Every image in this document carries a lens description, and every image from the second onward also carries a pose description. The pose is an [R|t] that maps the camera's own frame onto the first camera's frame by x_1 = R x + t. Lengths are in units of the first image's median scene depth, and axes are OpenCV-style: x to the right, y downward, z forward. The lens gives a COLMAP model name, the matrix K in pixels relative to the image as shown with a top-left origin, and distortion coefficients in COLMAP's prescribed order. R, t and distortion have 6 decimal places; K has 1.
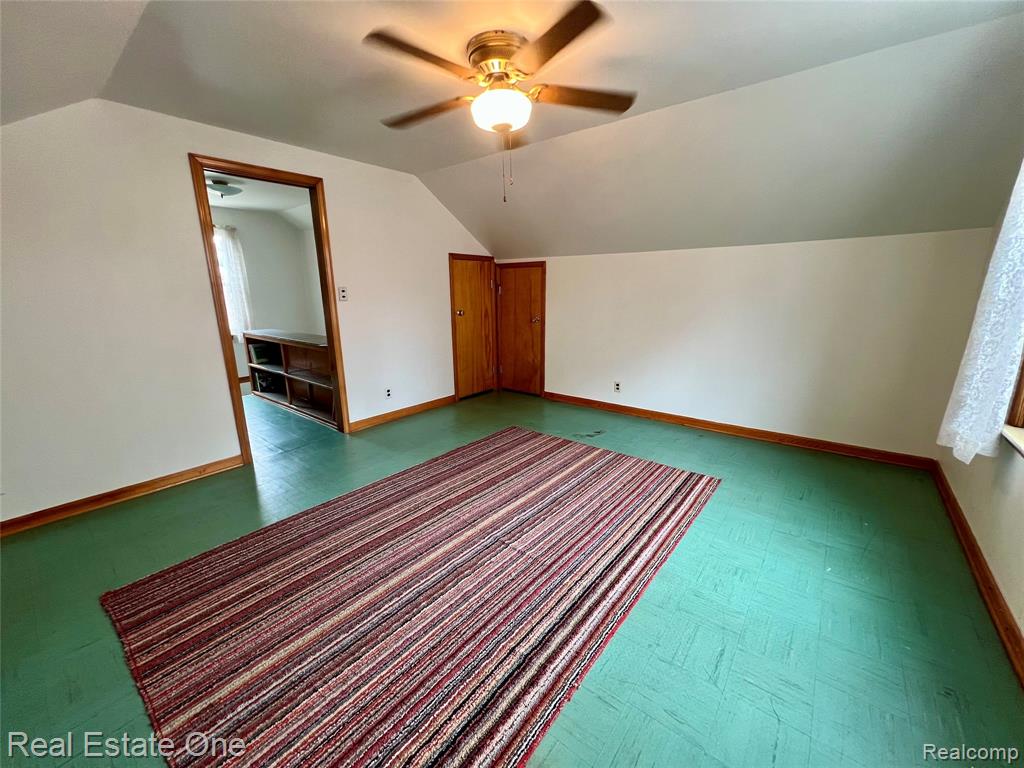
lens RADIAL K [[413.5, 0, 510.4], [0, 413.5, 381.3], [0, 0, 1]] dist [-0.001591, -0.000005]
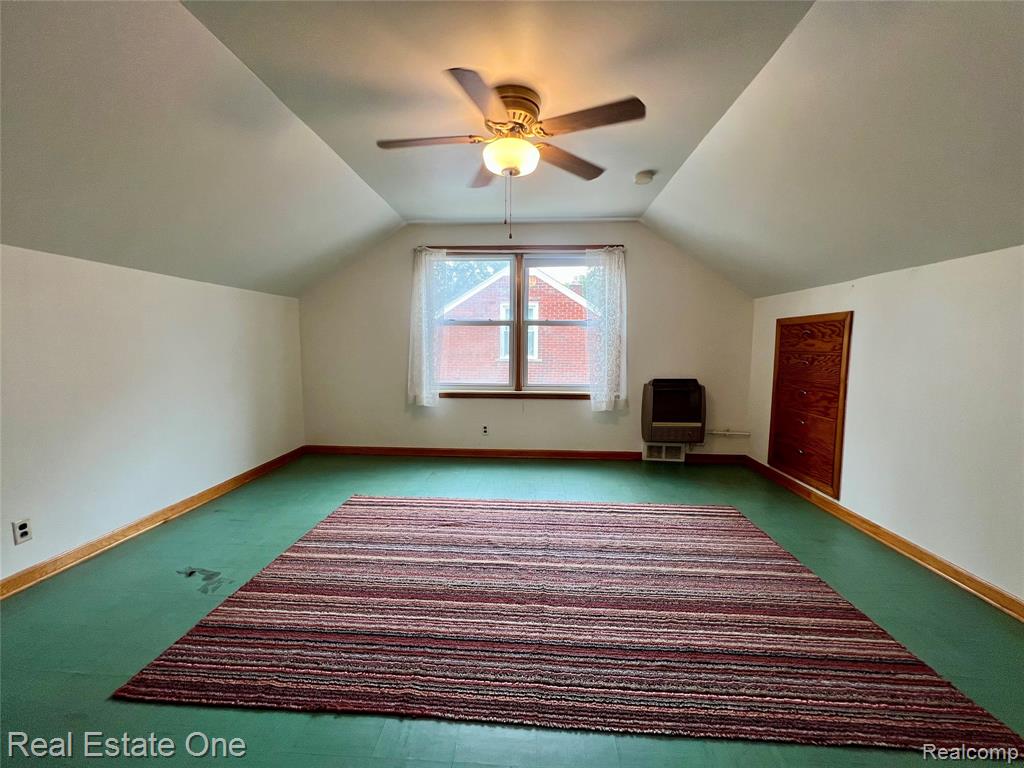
lens RADIAL K [[413.5, 0, 510.4], [0, 413.5, 381.3], [0, 0, 1]] dist [-0.001591, -0.000005]
pose [[-0.586929, -0.062490, 0.807224, -0.618740], [0.181801, 0.961385, 0.206610, -0.211747], [-0.788963, 0.268019, -0.552904, 1.172112]]
